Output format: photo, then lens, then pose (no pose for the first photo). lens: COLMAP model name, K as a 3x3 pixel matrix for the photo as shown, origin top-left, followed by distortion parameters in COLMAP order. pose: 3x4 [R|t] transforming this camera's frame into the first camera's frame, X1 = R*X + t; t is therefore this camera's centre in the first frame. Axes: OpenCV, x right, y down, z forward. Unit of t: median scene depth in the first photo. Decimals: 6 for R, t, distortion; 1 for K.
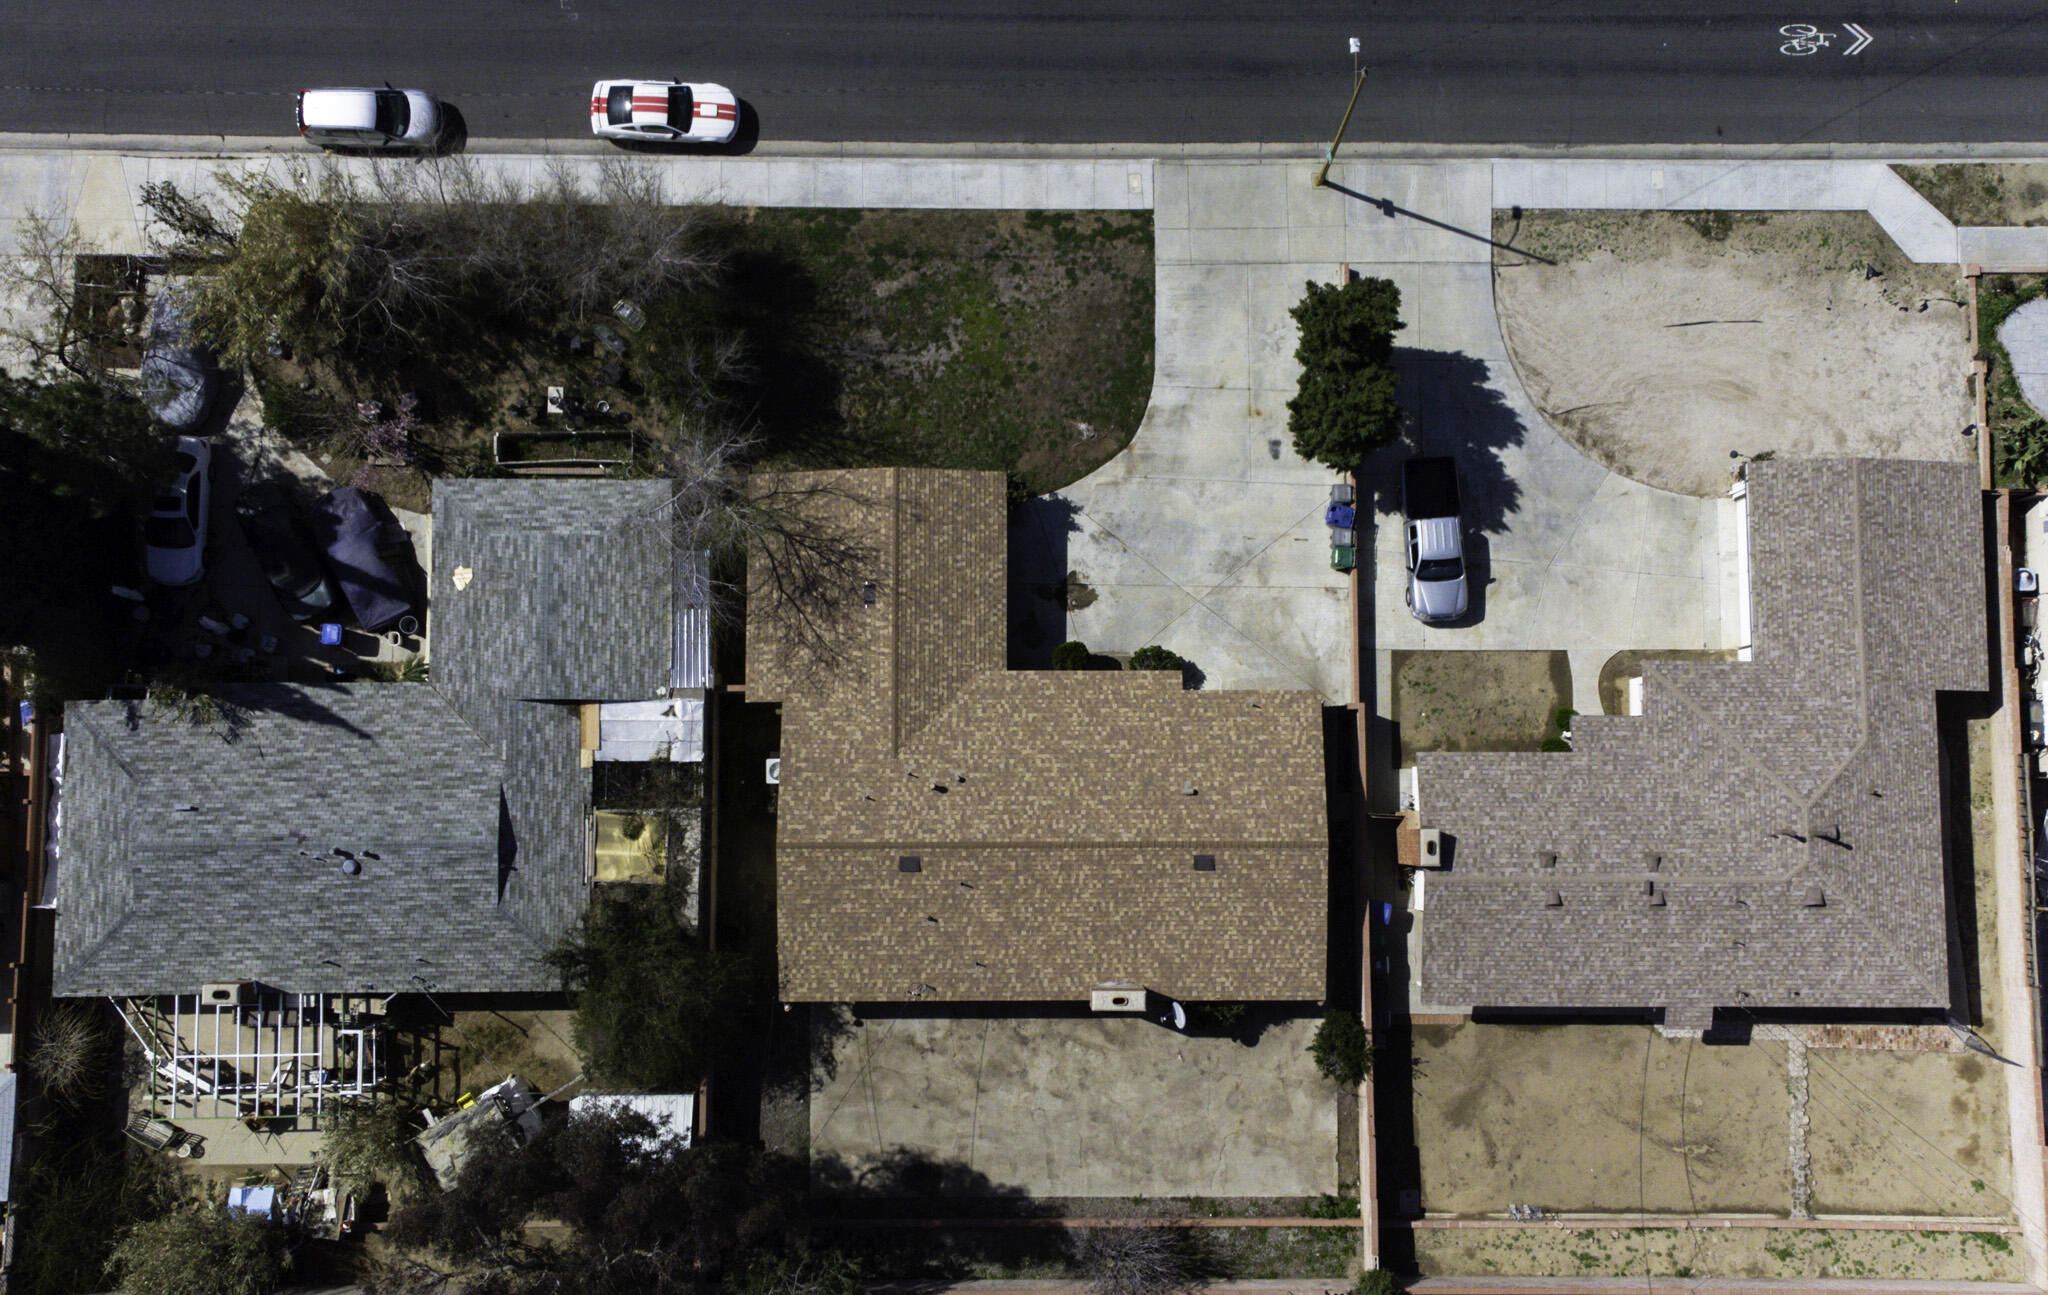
lens RADIAL K [[1834.2, 0, 1017.4], [0, 1834.2, 648.1], [0, 0, 1]] dist [0.008667, -0.014081]
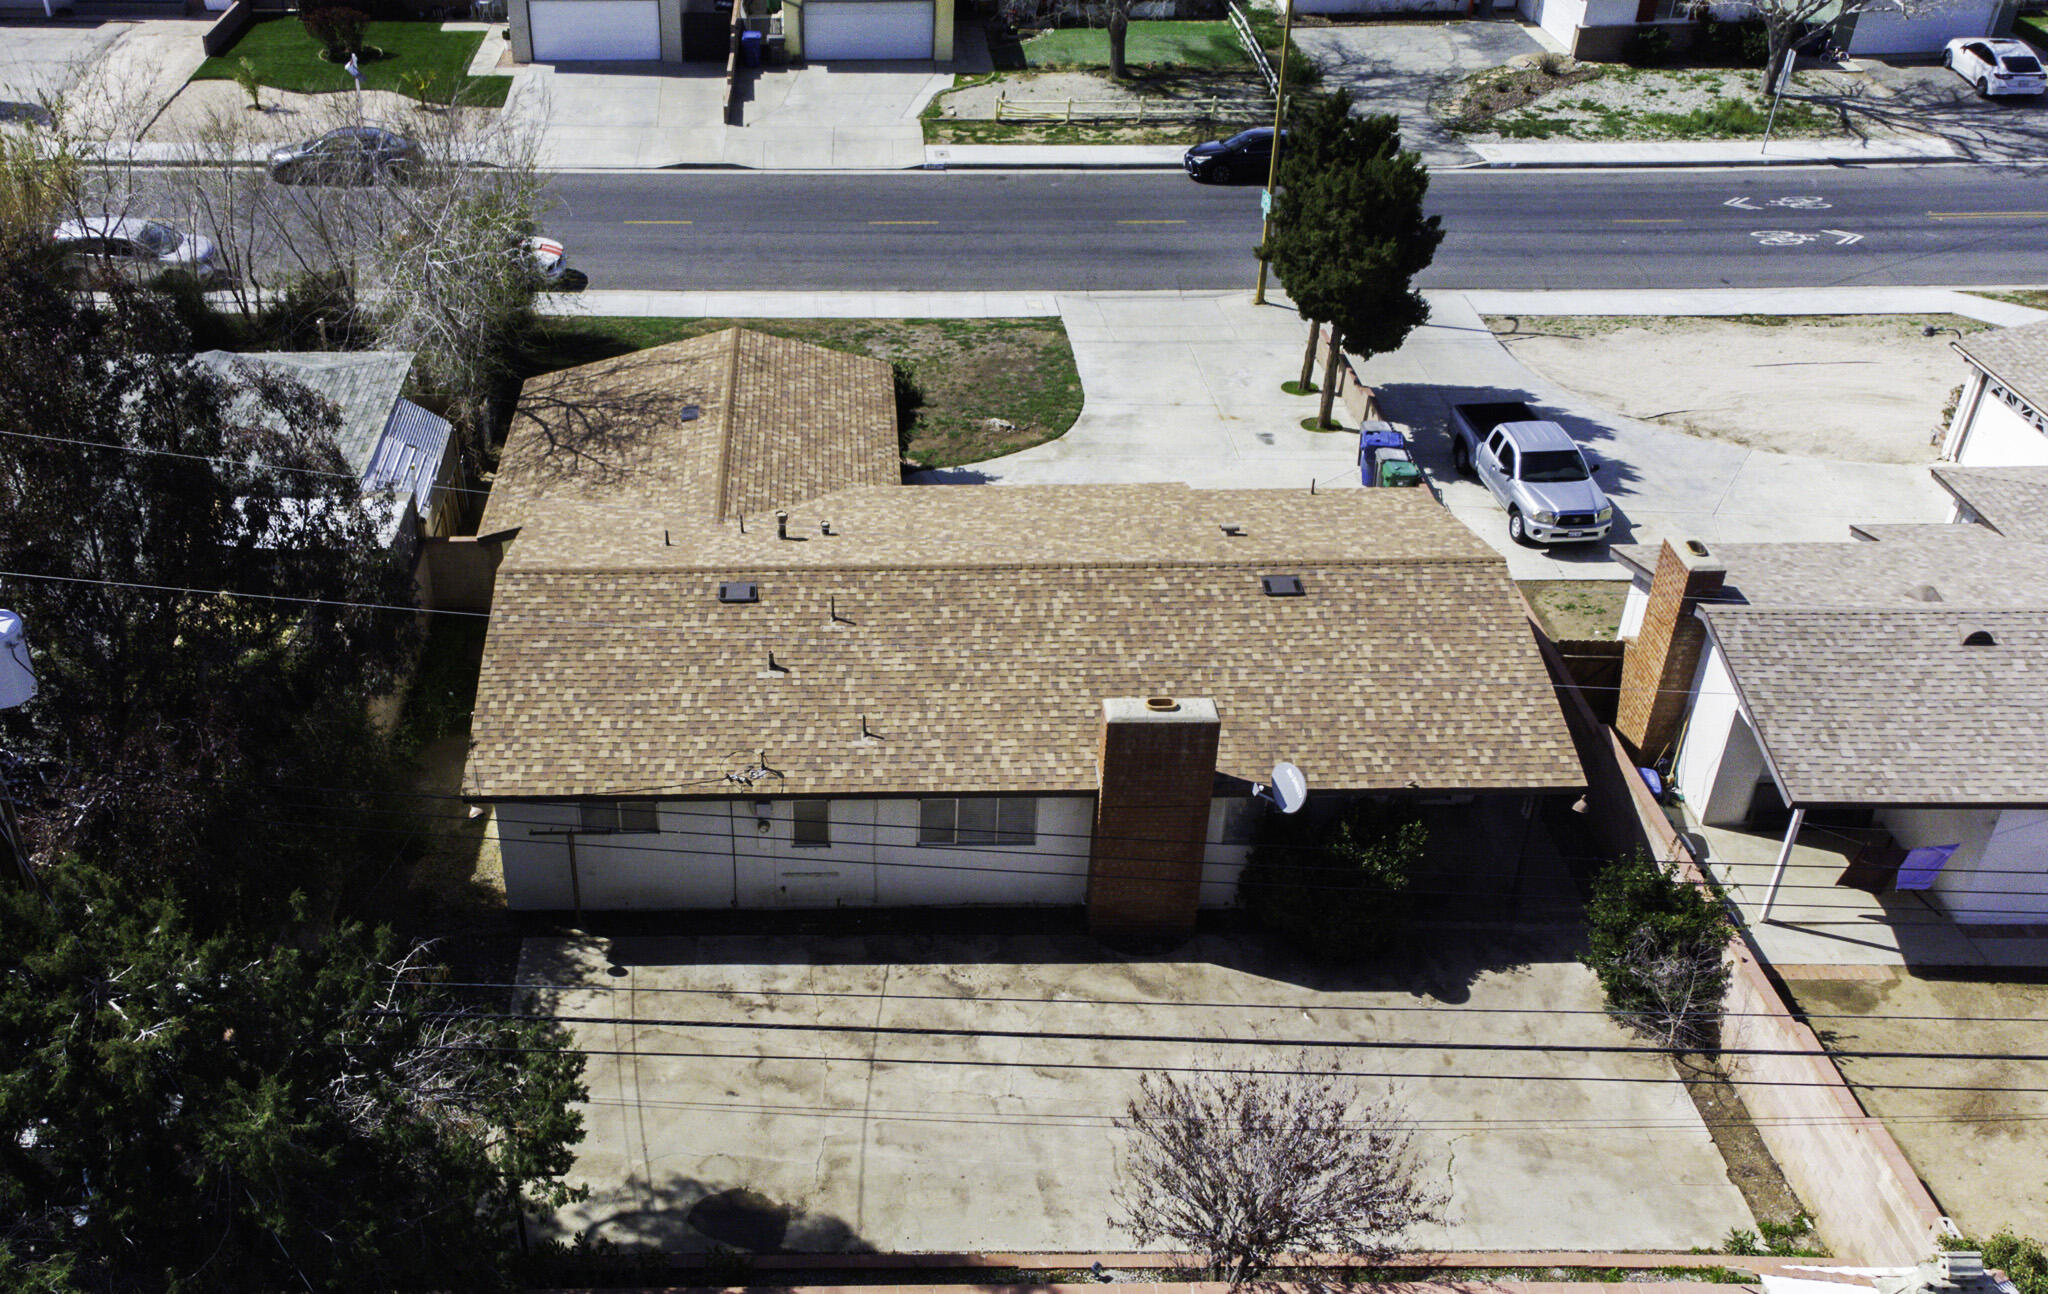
lens RADIAL K [[1834.2, 0, 811.5], [0, 1834.2, 654.4], [0, 0, 1]] dist [0.008667, -0.014081]
pose [[0.999716, -0.016150, -0.017501, -0.027510], [-0.002765, 0.651228, -0.758877, 0.537847], [0.023653, 0.758711, 0.650998, 0.655700]]
